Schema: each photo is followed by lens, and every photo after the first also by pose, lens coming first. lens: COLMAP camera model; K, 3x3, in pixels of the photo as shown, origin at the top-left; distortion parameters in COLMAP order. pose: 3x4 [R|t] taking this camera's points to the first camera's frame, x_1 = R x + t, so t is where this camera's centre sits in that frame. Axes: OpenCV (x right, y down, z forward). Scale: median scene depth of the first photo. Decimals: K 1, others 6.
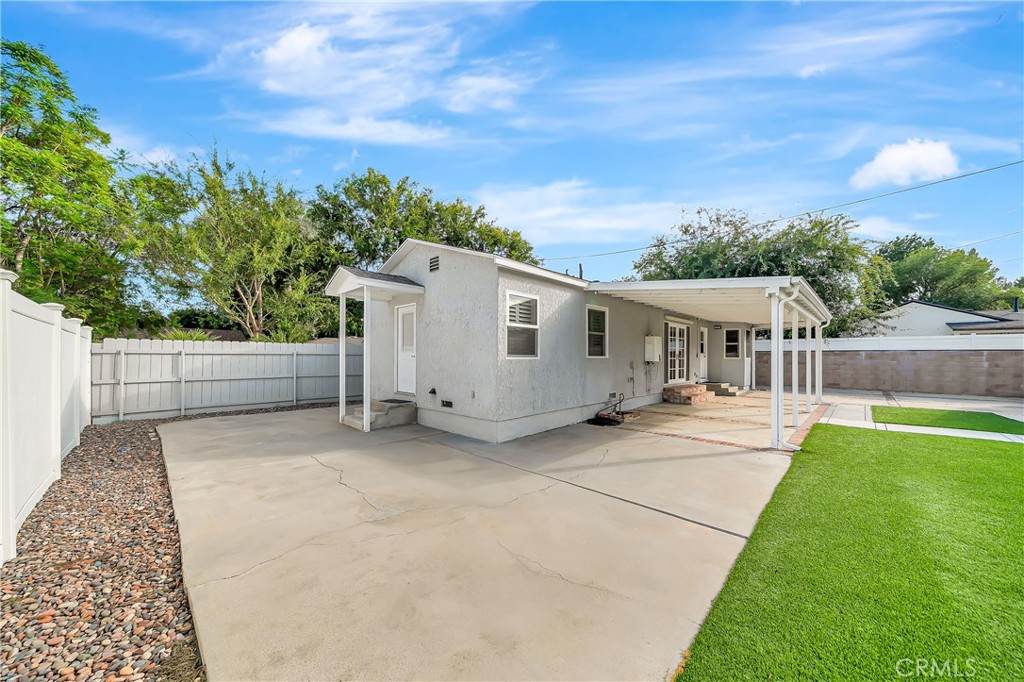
lens RADIAL K [[364.8, 0, 512.0], [0, 364.8, 341.0], [0, 0, 1]] dist [0.000243, -0.000285]
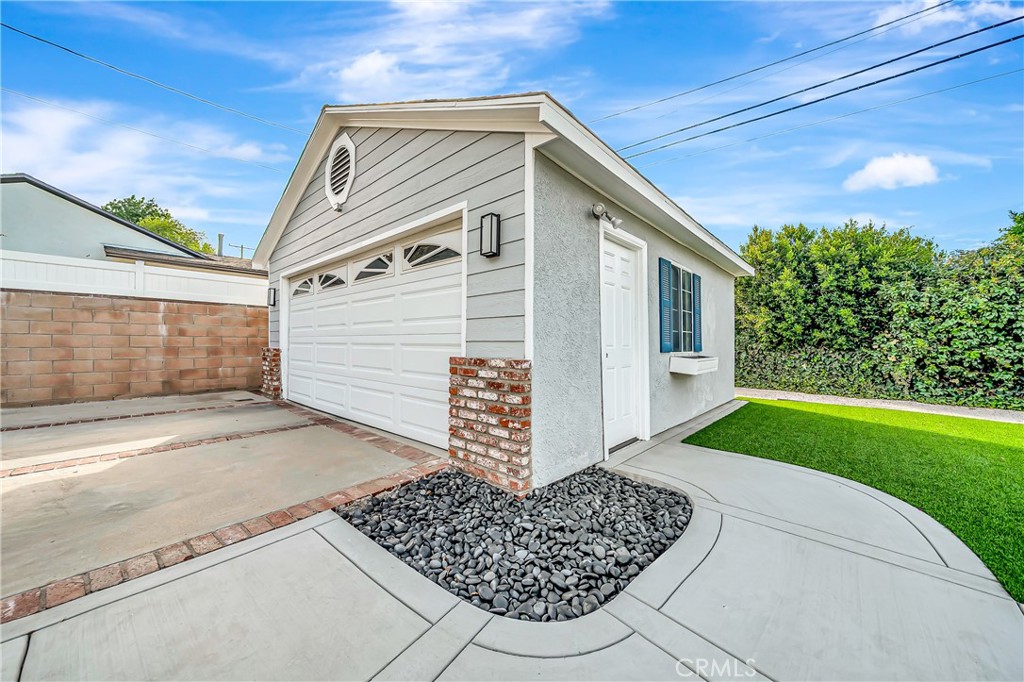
lens RADIAL K [[364.8, 0, 512.0], [0, 364.8, 341.0], [0, 0, 1]] dist [0.000243, -0.000285]
pose [[-0.024065, -0.002916, 0.999706, 0.810013], [-0.038972, 0.999238, 0.001977, 0.059858], [-0.998950, -0.038913, -0.024161, 0.552802]]
